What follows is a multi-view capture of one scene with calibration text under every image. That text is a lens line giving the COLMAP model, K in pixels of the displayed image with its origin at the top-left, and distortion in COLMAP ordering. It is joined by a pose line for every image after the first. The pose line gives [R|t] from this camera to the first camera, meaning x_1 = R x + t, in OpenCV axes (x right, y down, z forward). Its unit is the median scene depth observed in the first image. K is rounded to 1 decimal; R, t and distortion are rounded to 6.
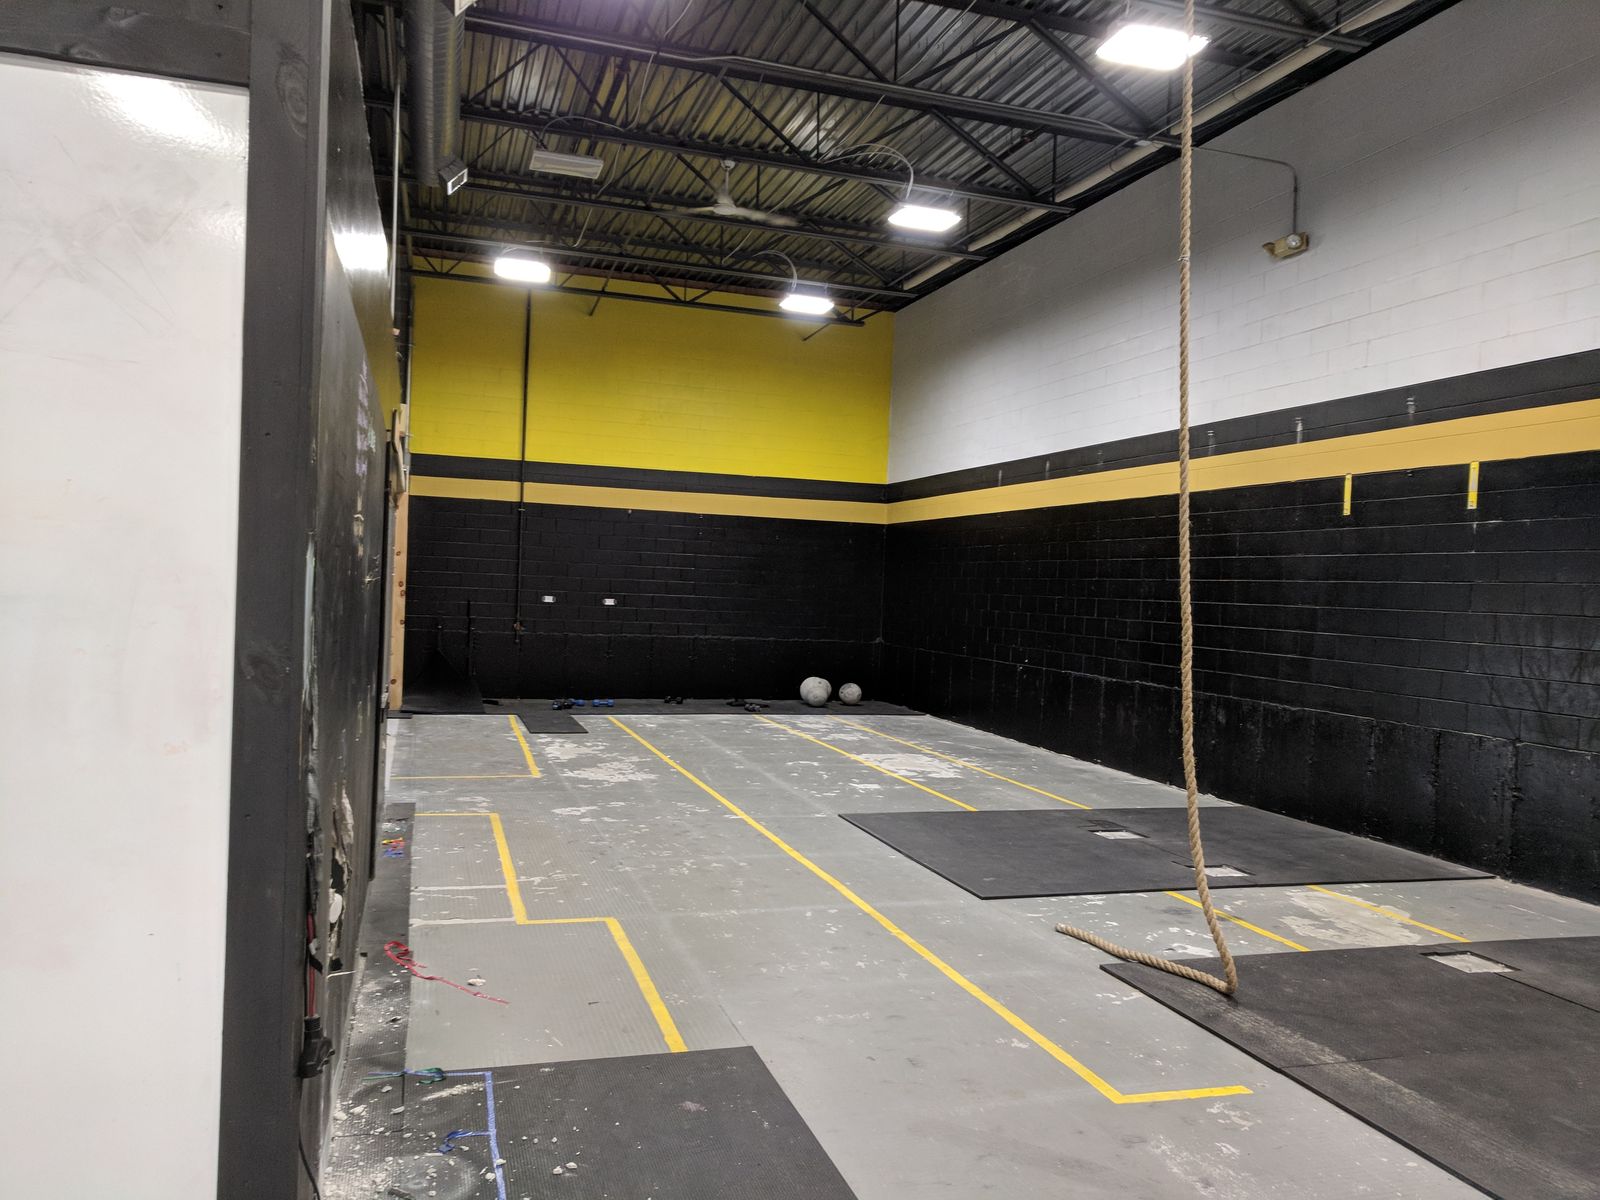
lens RADIAL K [[1200.0, 0, 800.3], [0, 1200.0, 599.8], [0, 0, 1]] dist [0.001462, 0.001059]
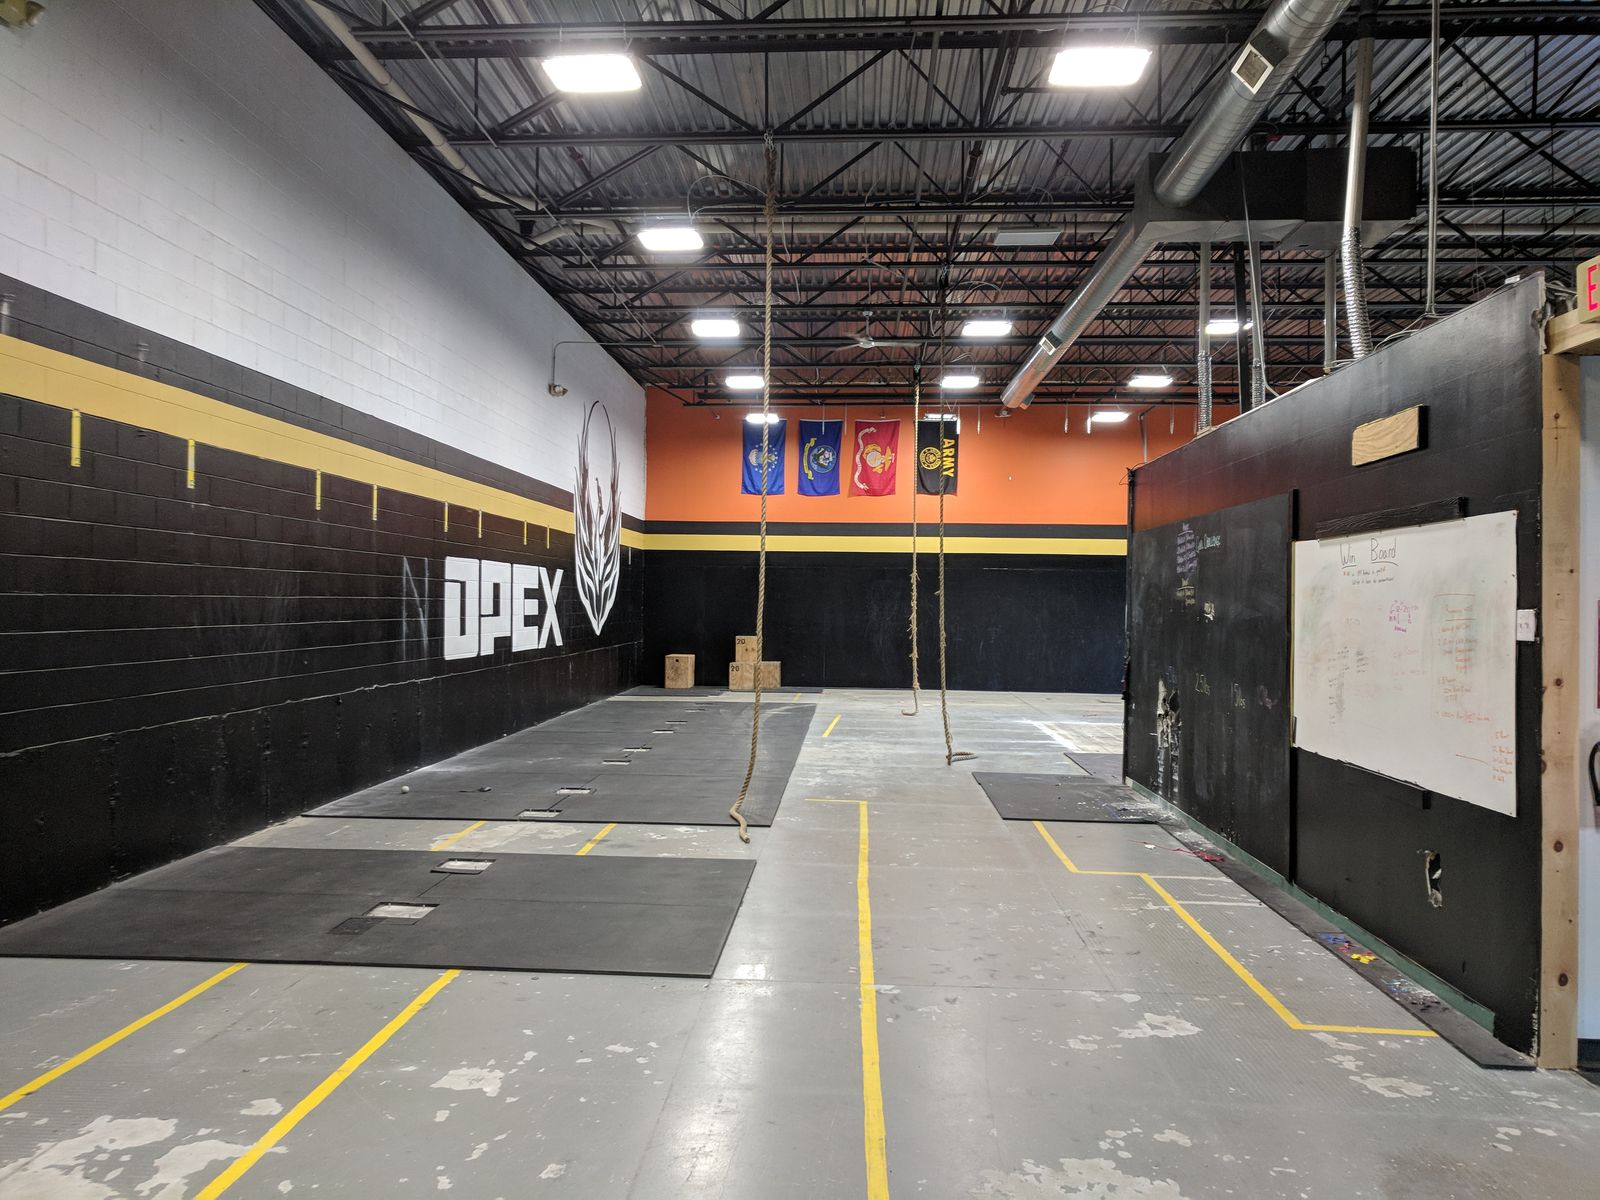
lens RADIAL K [[1200.0, 0, 797.4], [0, 1200.0, 599.4], [0, 0, 1]] dist [0.001462, 0.001059]
pose [[-0.937292, -0.062443, 0.342906, -0.224071], [-0.058114, 0.998047, 0.022897, -0.034256], [-0.343667, 0.001533, -0.939090, 1.630450]]
